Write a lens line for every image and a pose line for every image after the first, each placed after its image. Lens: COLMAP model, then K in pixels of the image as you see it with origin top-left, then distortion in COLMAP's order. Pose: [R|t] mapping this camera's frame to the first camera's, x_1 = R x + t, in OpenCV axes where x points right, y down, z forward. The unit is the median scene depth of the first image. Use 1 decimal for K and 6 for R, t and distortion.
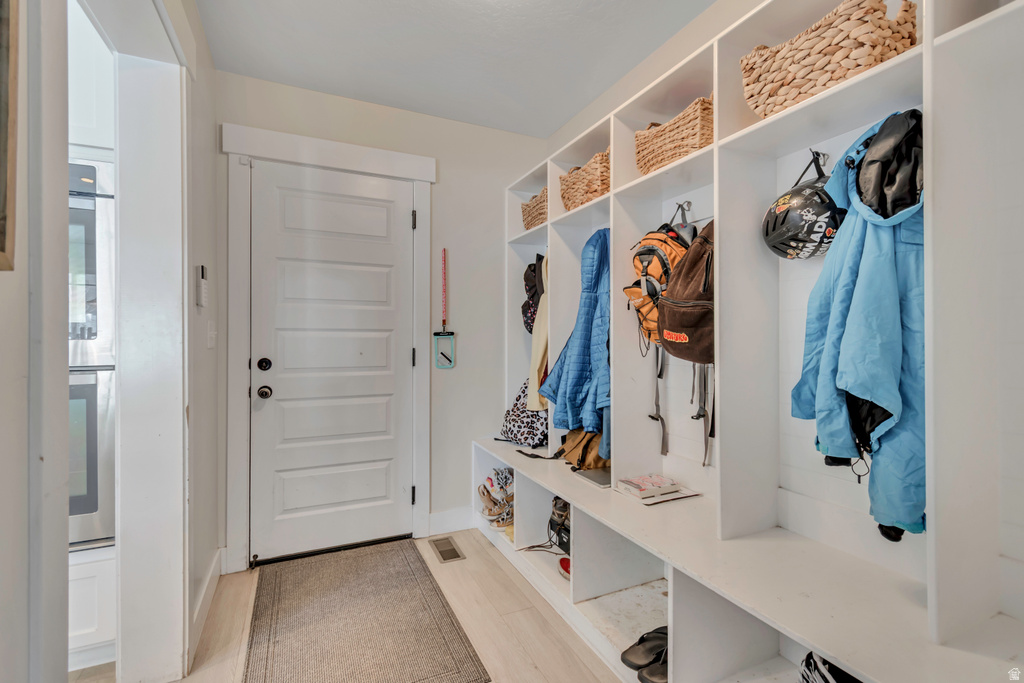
lens RADIAL K [[457.1, 0, 512.1], [0, 457.1, 339.3], [0, 0, 1]] dist [0.001604, -0.001539]
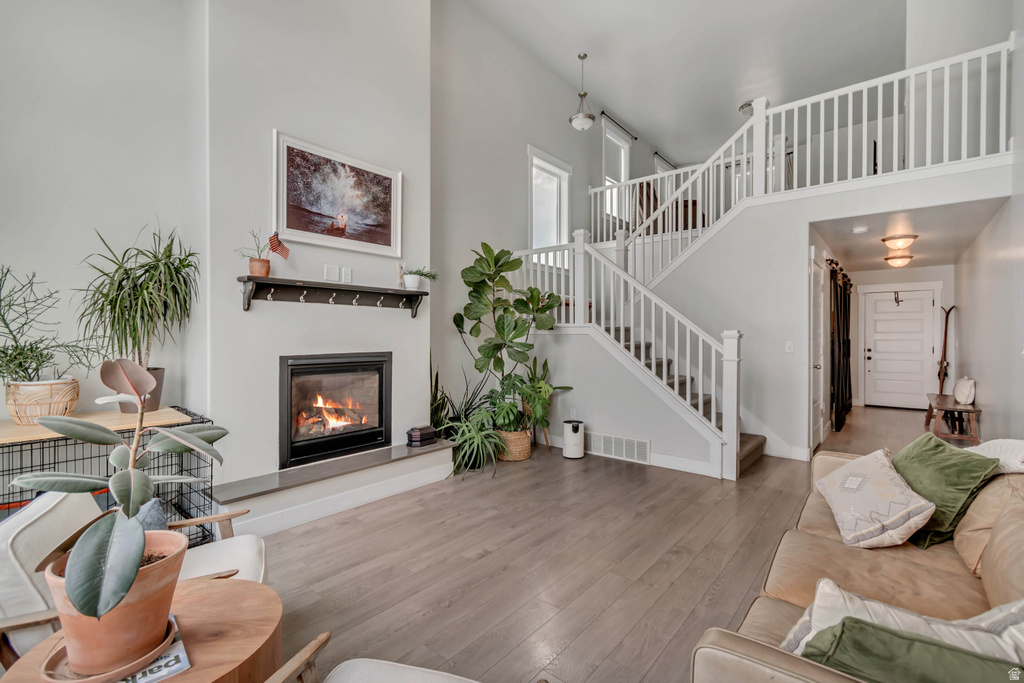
lens RADIAL K [[457.1, 0, 511.2], [0, 457.1, 340.4], [0, 0, 1]] dist [0.001604, -0.001539]
pose [[0.422558, 0.004822, -0.906323, 1.557624], [0.000204, 0.999985, 0.005416, -0.044660], [0.906336, -0.002473, 0.422551, -3.128970]]
